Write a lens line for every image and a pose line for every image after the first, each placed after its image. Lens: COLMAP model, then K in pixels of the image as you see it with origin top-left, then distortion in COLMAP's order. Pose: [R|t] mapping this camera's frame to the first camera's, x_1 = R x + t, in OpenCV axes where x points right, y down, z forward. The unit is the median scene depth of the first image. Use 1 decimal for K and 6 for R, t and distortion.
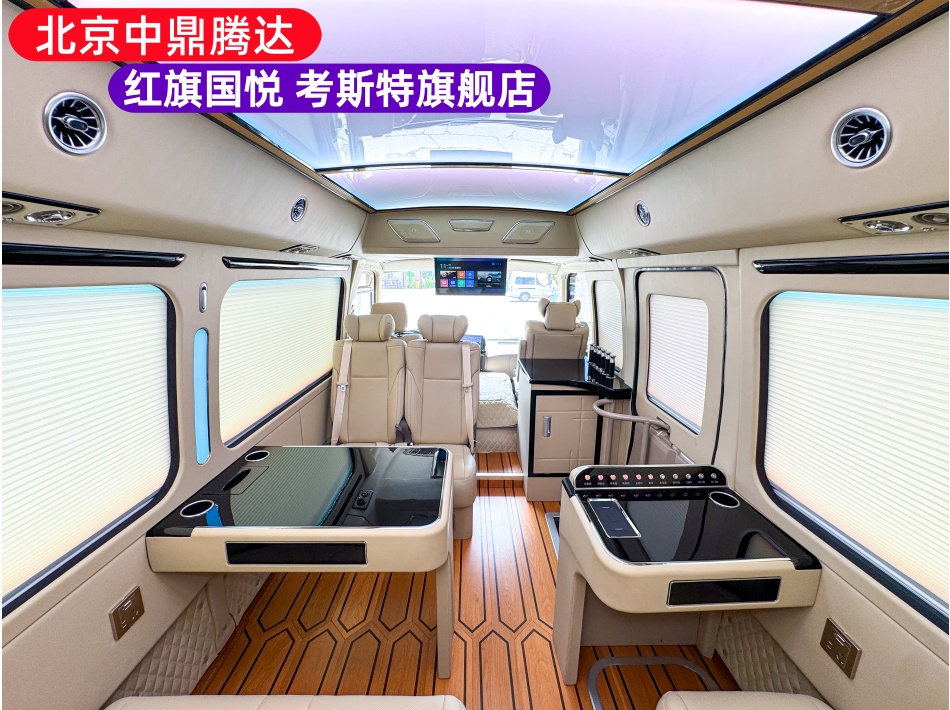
lens RADIAL K [[371.6, 0, 479.3], [0, 371.6, 356.1], [0, 0, 1]] dist [0.003994, 0.000786]
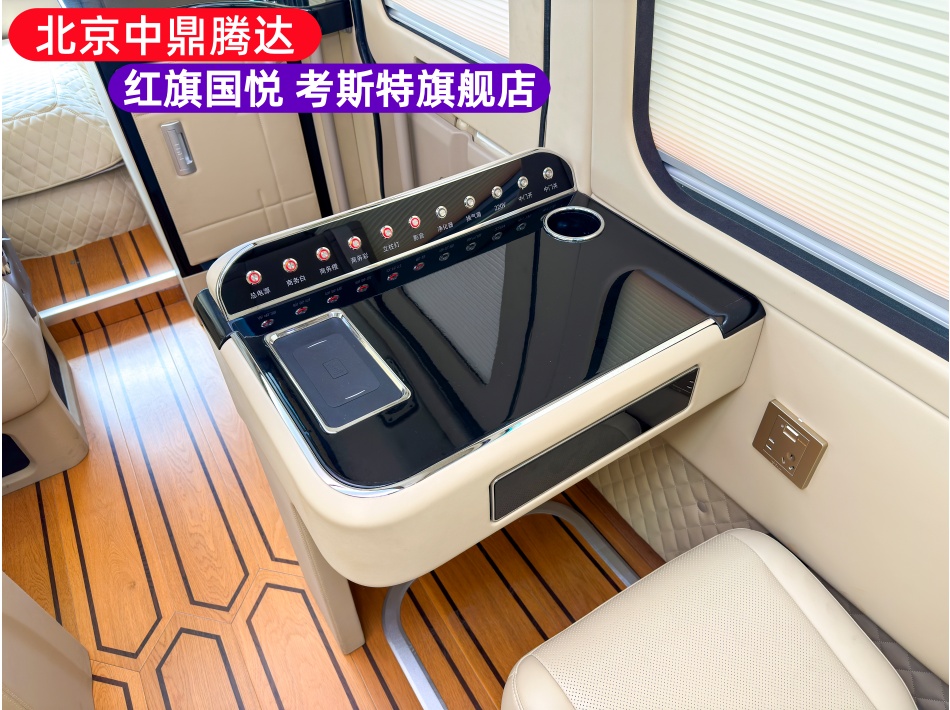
lens RADIAL K [[671.9, 0, 477.3], [0, 671.9, 353.1], [0, 0, 1]] dist [0.021987, -0.008581]
pose [[0.855768, -0.371463, 0.360105, 0.215356], [0.148372, 0.843020, 0.517014, 0.089621], [-0.495627, -0.389015, 0.776544, 0.374874]]
